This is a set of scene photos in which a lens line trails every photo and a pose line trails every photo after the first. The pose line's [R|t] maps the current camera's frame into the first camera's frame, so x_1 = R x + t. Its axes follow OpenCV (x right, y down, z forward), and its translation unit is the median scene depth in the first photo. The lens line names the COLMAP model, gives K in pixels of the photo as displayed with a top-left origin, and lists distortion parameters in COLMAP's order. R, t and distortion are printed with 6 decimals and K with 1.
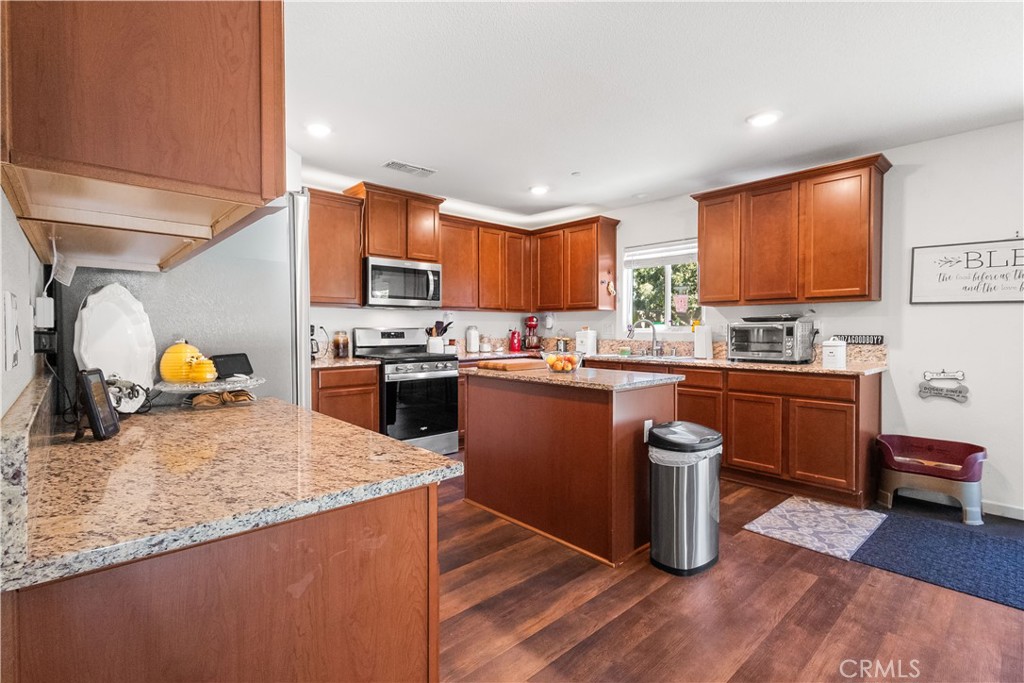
lens RADIAL K [[481.6, 0, 512.8], [0, 481.6, 338.2], [0, 0, 1]] dist [0.006381, 0.000304]
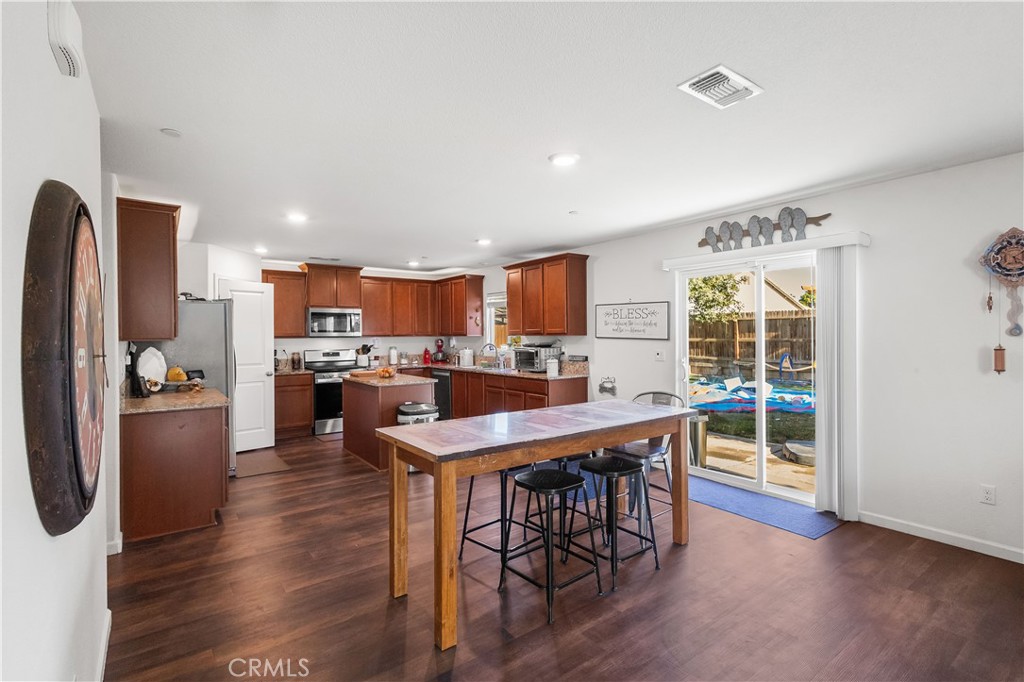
lens RADIAL K [[481.6, 0, 511.4], [0, 481.6, 339.4], [0, 0, 1]] dist [0.006381, 0.000304]
pose [[0.994789, -0.007406, -0.101689, 0.544595], [0.006336, 0.999921, -0.010840, -0.037831], [0.101762, 0.010139, 0.994757, -0.557698]]
